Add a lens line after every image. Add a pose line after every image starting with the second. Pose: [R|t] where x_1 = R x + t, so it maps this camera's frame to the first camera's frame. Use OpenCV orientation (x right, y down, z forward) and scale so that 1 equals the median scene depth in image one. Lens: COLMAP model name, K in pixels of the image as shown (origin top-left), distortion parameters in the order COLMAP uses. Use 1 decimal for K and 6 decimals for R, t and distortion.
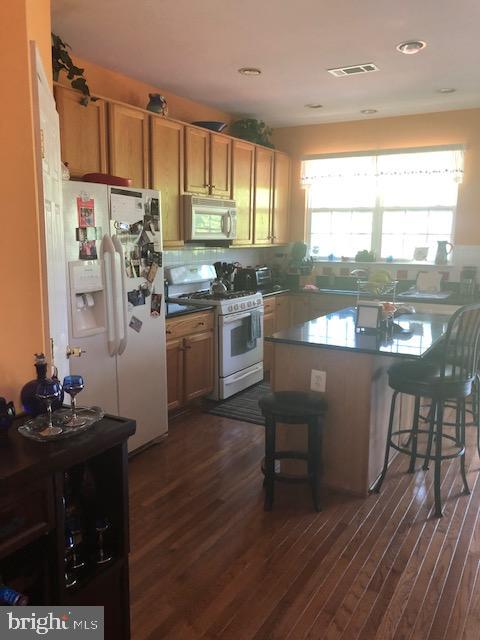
lens RADIAL K [[517.1, 0, 231.6], [0, 517.1, 321.2], [0, 0, 1]] dist [-0.012543, -0.001005]
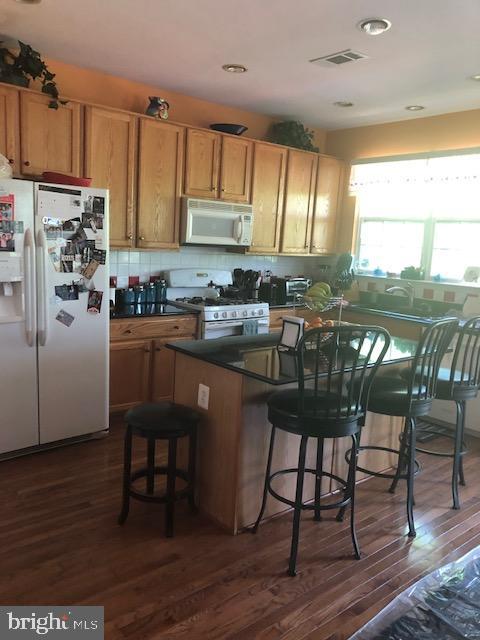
lens RADIAL K [[517.1, 0, 231.6], [0, 517.1, 321.2], [0, 0, 1]] dist [-0.012543, -0.001005]
pose [[0.944745, 0.094097, -0.314011, 0.329622], [-0.100772, 0.994897, -0.005052, -0.011869], [0.311933, 0.036416, 0.949406, 0.095559]]
